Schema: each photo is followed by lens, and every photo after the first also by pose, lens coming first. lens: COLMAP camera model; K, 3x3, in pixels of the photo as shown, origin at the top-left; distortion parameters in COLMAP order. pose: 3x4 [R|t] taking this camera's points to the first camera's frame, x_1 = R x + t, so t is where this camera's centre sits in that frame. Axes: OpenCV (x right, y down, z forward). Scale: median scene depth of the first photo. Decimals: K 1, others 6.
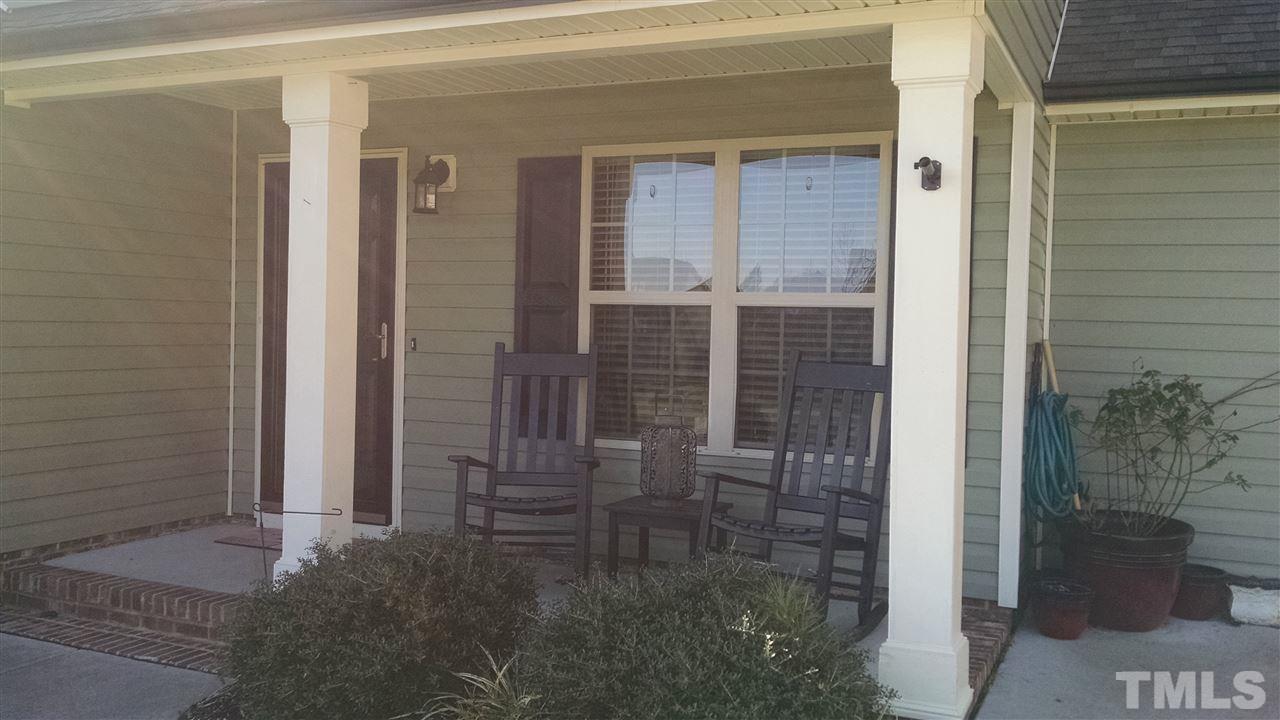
lens RADIAL K [[967.5, 0, 640.0], [0, 967.5, 360.0], [0, 0, 1]] dist [0.052619, -0.121802]
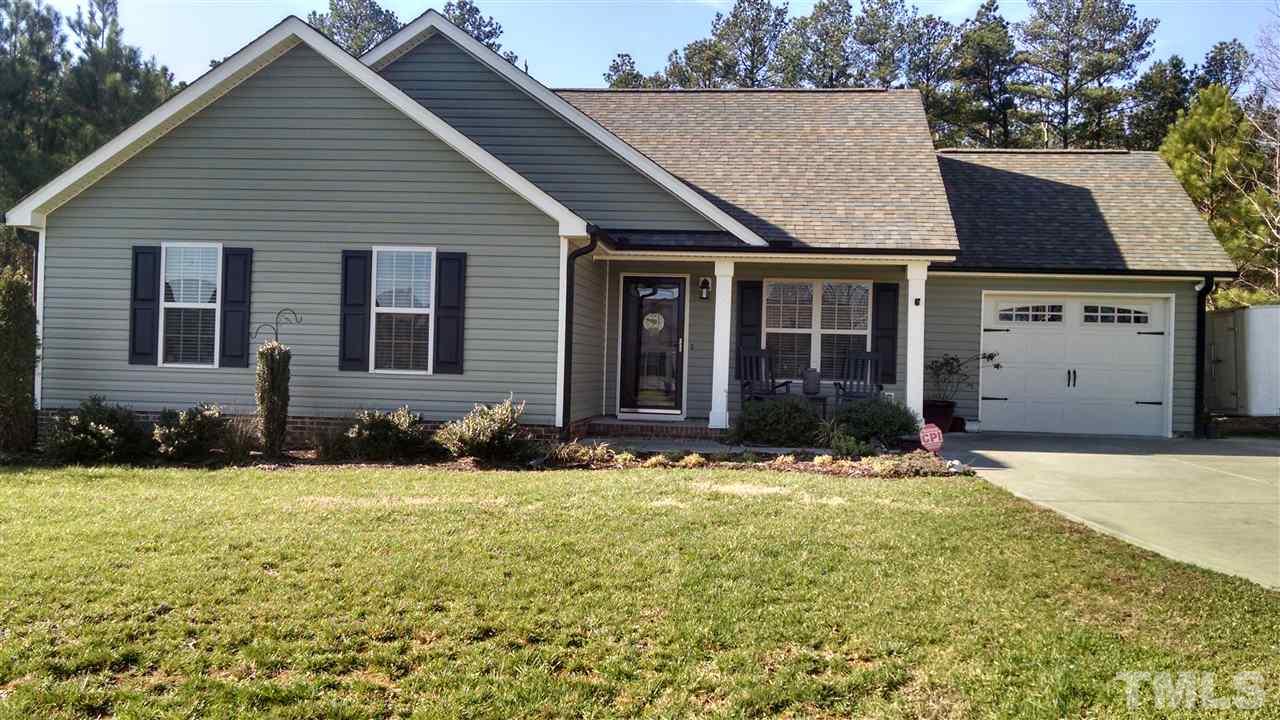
lens RADIAL K [[967.5, 0, 640.0], [0, 967.5, 360.0], [0, 0, 1]] dist [0.052619, -0.121802]
pose [[0.953484, 0.004005, 0.301417, -1.352784], [0.007860, 0.999241, -0.038142, 0.139123], [-0.301341, 0.038737, 0.952729, -1.699162]]
